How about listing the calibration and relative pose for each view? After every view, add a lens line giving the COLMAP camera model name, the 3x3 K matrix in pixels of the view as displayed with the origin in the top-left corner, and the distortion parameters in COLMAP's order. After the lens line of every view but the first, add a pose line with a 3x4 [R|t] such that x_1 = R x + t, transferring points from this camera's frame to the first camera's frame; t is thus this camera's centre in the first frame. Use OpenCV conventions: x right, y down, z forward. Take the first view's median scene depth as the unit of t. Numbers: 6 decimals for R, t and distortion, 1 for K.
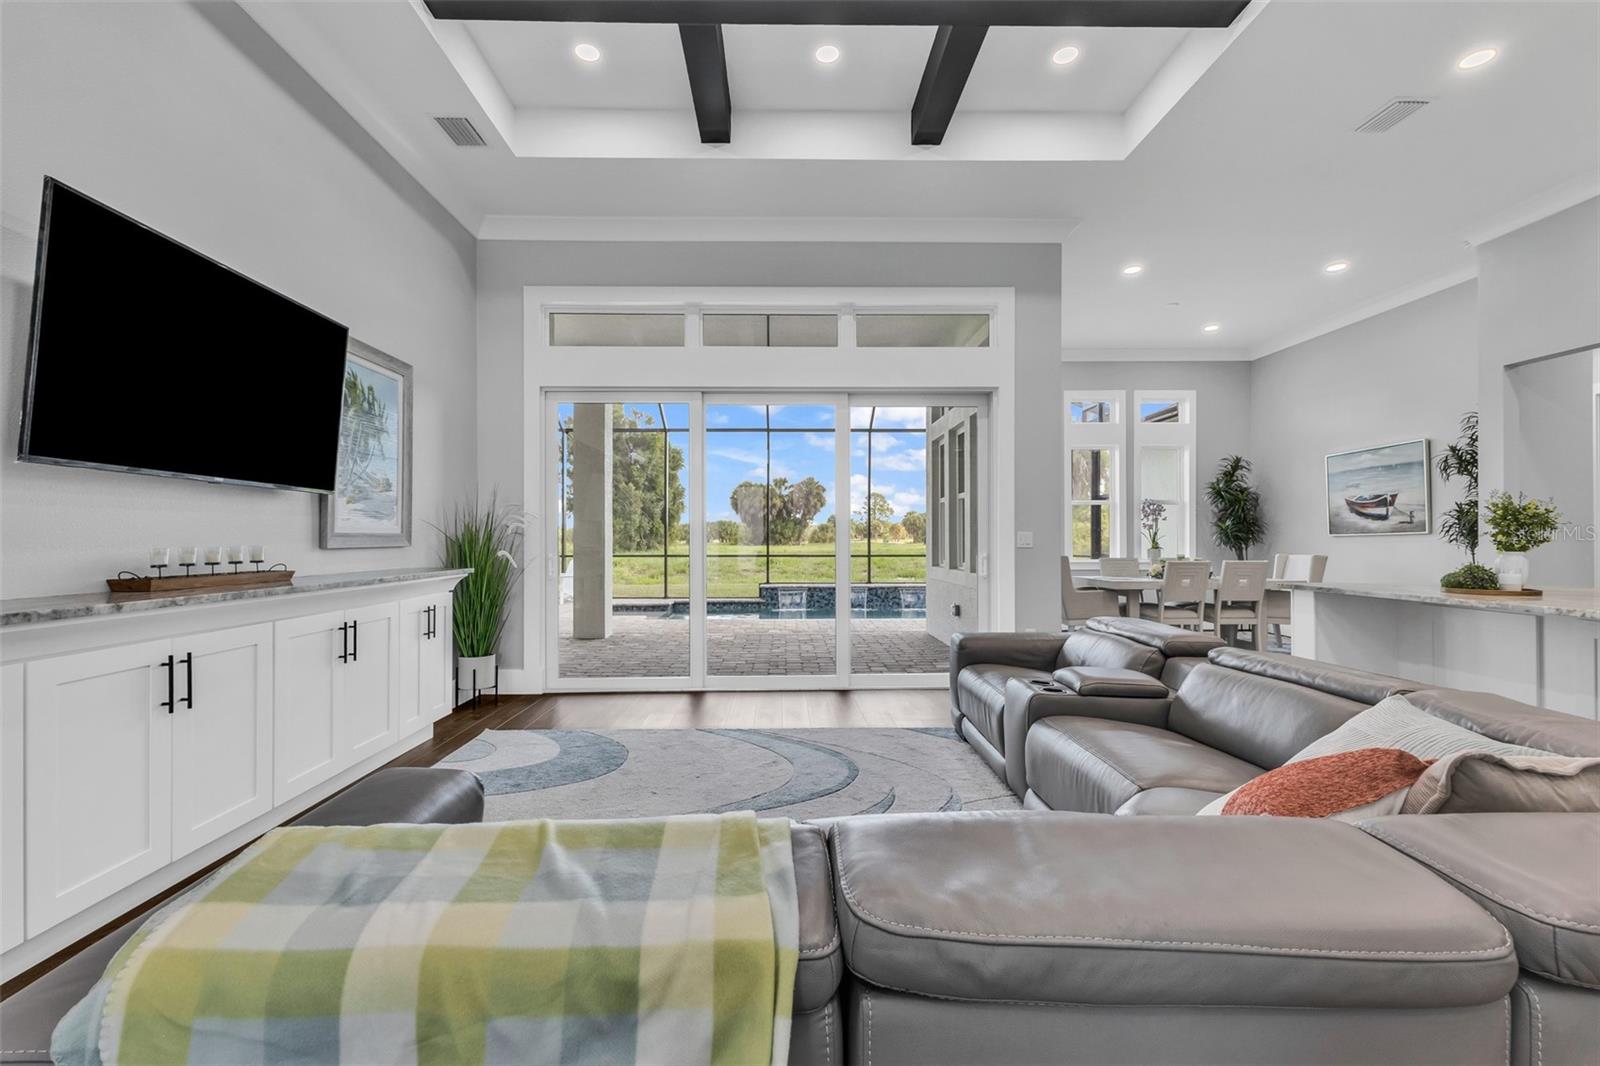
lens RADIAL K [[704.7, 0, 786.7], [0, 704.7, 540.5], [0, 0, 1]] dist [0.013119, -0.002434]
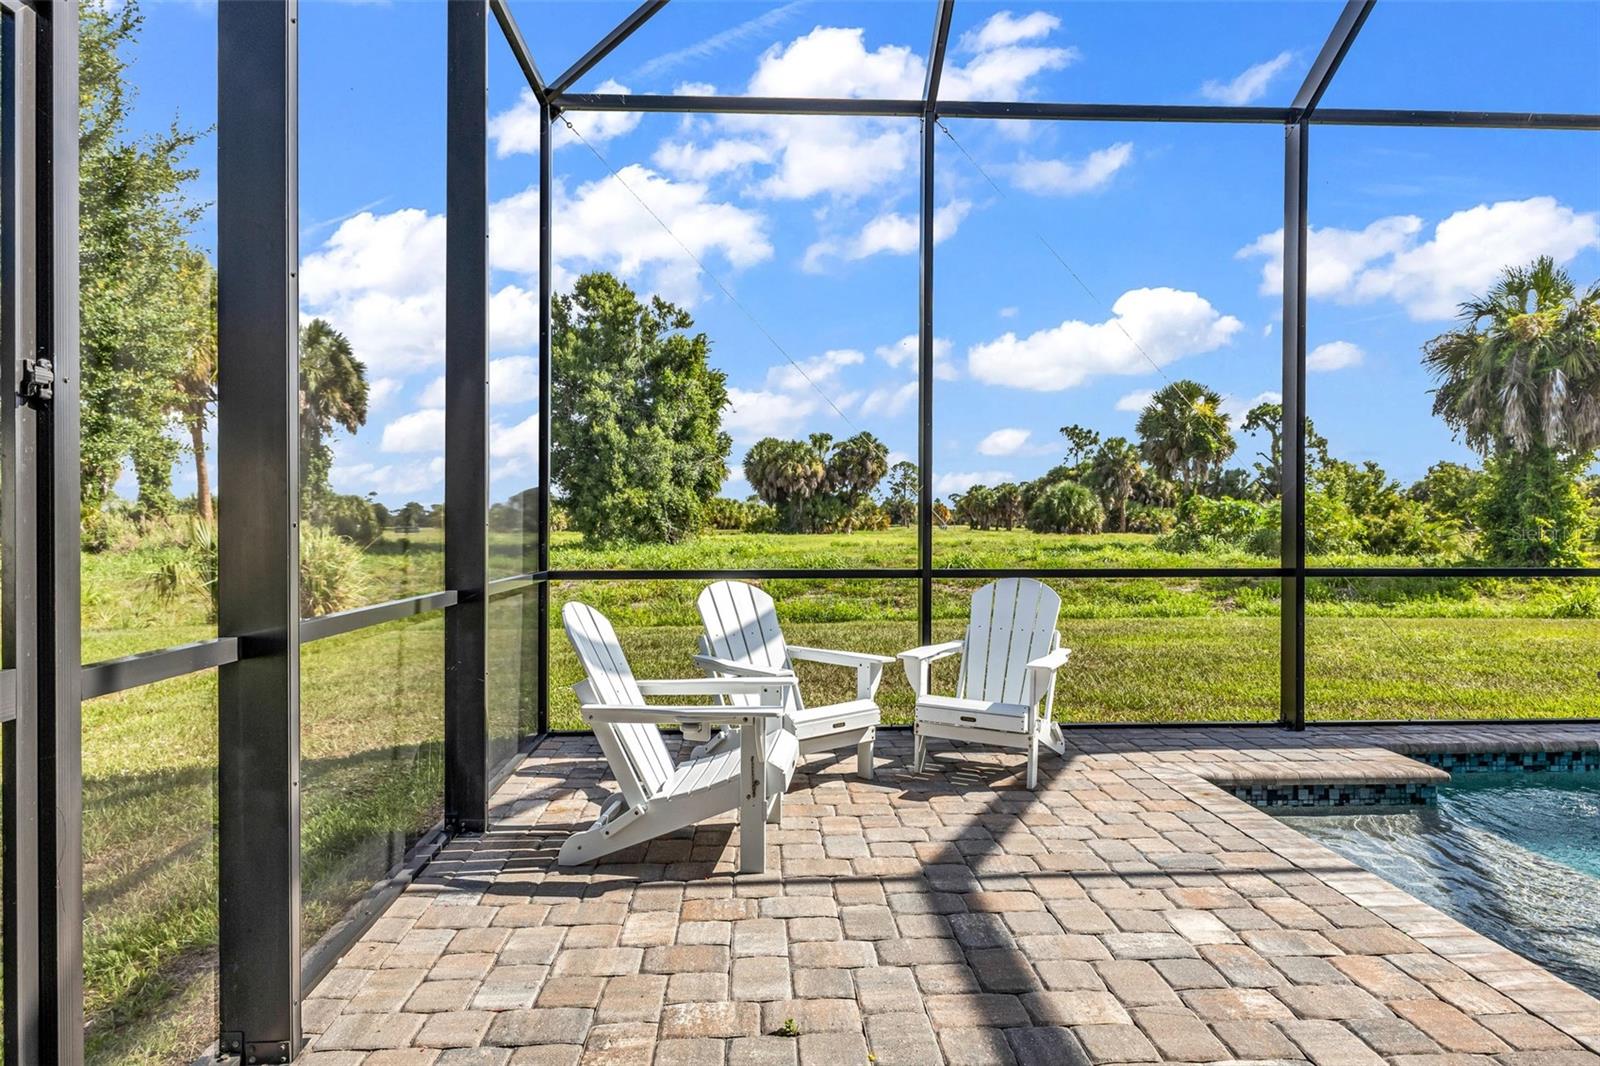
lens RADIAL K [[934.2, 0, 788.5], [0, 934.2, 527.9], [0, 0, 1]] dist [0.008705, -0.008517]
pose [[0.999651, 0.001129, 0.026379, -0.622323], [-0.001166, 0.999998, 0.001383, 0.006369], [-0.026378, -0.001414, 0.999651, 1.057754]]
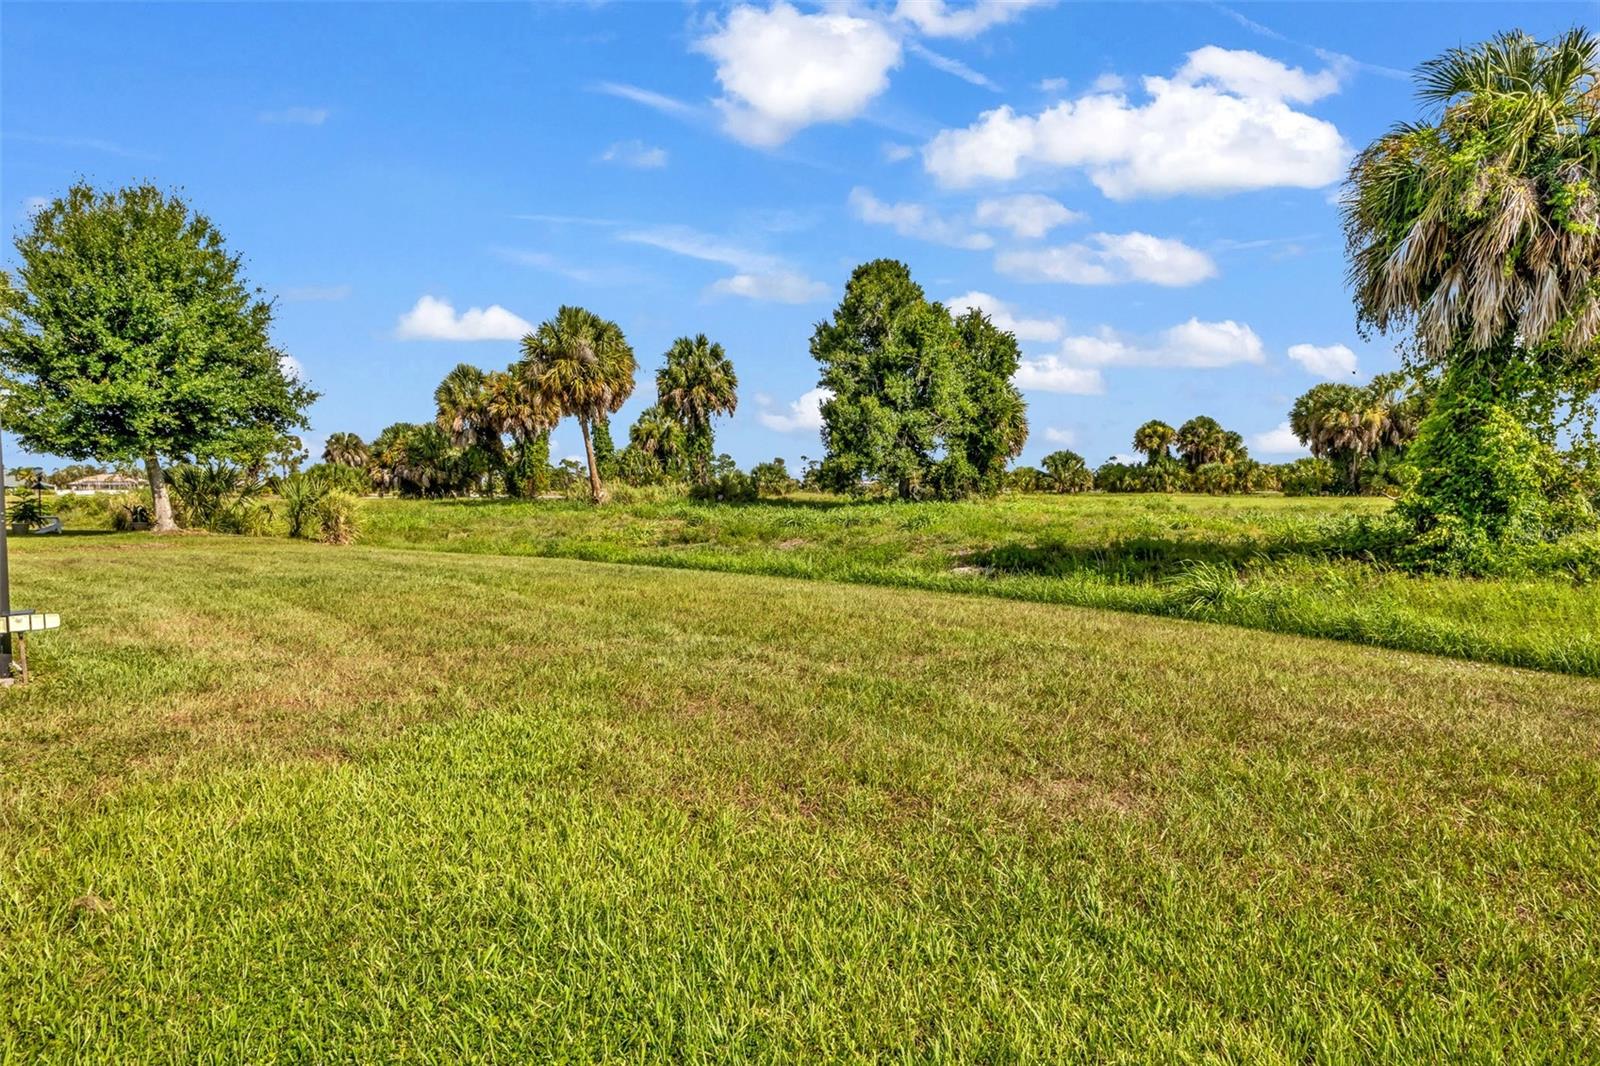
lens RADIAL K [[934.2, 0, 782.5], [0, 934.2, 509.5], [0, 0, 1]] dist [0.008705, -0.008517]
pose [[0.727477, 0.013618, -0.685997, 1.425511], [-0.000057, 0.999804, 0.019787, 0.019107], [0.686132, -0.014356, 0.727335, 1.563929]]
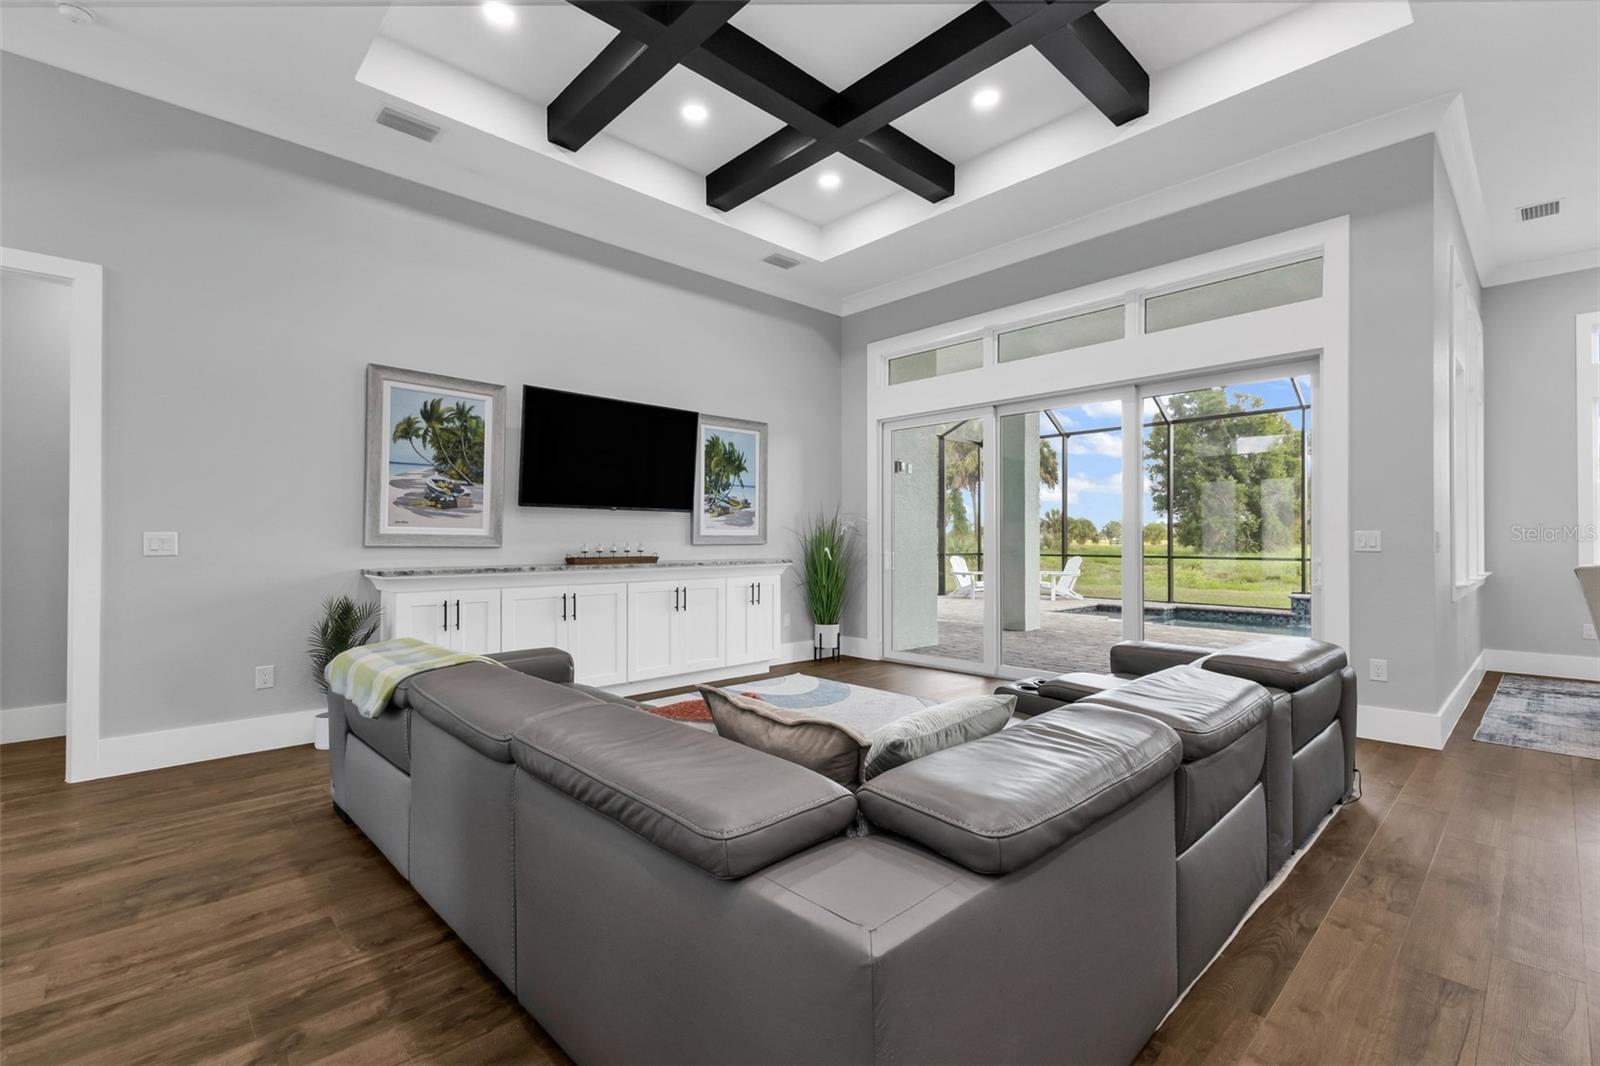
lens RADIAL K [[704.7, 0, 804.9], [0, 704.7, 530.5], [0, 0, 1]] dist [0.013119, -0.002434]
pose [[0.682040, -0.007731, -0.731274, 0.299060], [-0.002245, 0.999917, -0.012666, -0.000419], [0.731311, 0.010281, 0.681967, 0.021522]]
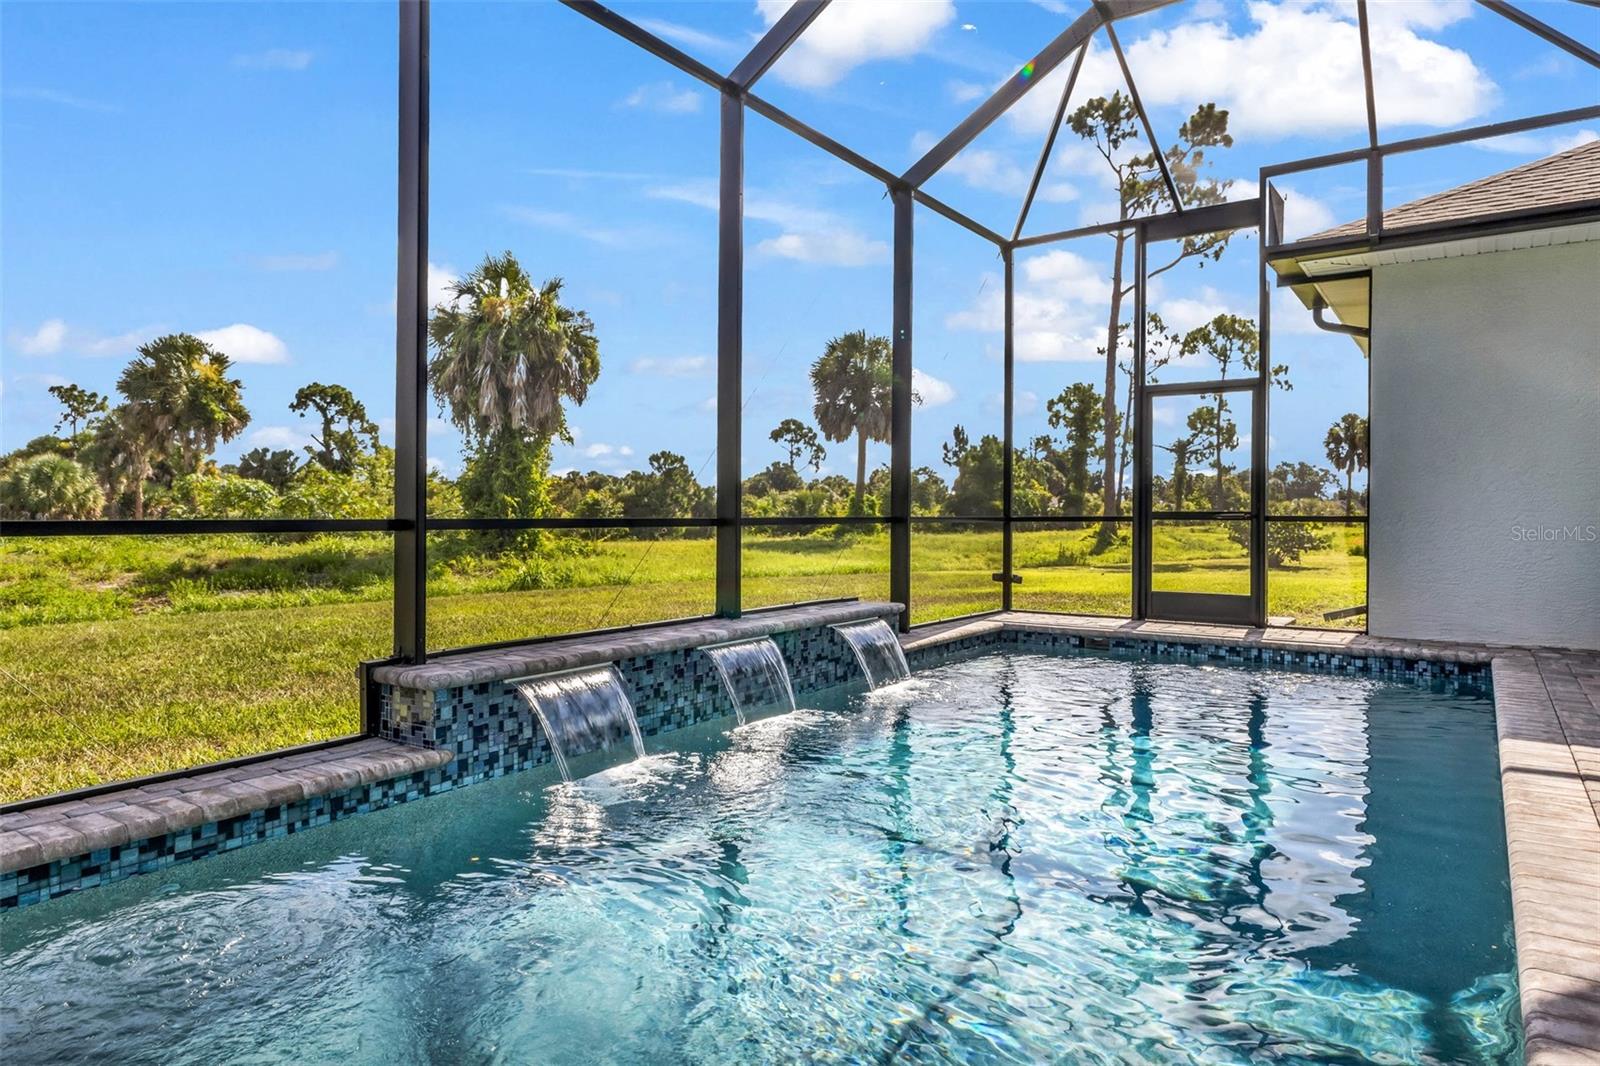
lens RADIAL K [[974.5, 0, 806.9], [0, 974.5, 516.8], [0, 0, 1]] dist [0.003365, 0.001300]
pose [[0.583442, -0.002968, 0.812150, -0.309912], [0.003069, 0.999994, 0.001450, 0.032429], [-0.812149, 0.001647, 0.583447, 1.231905]]
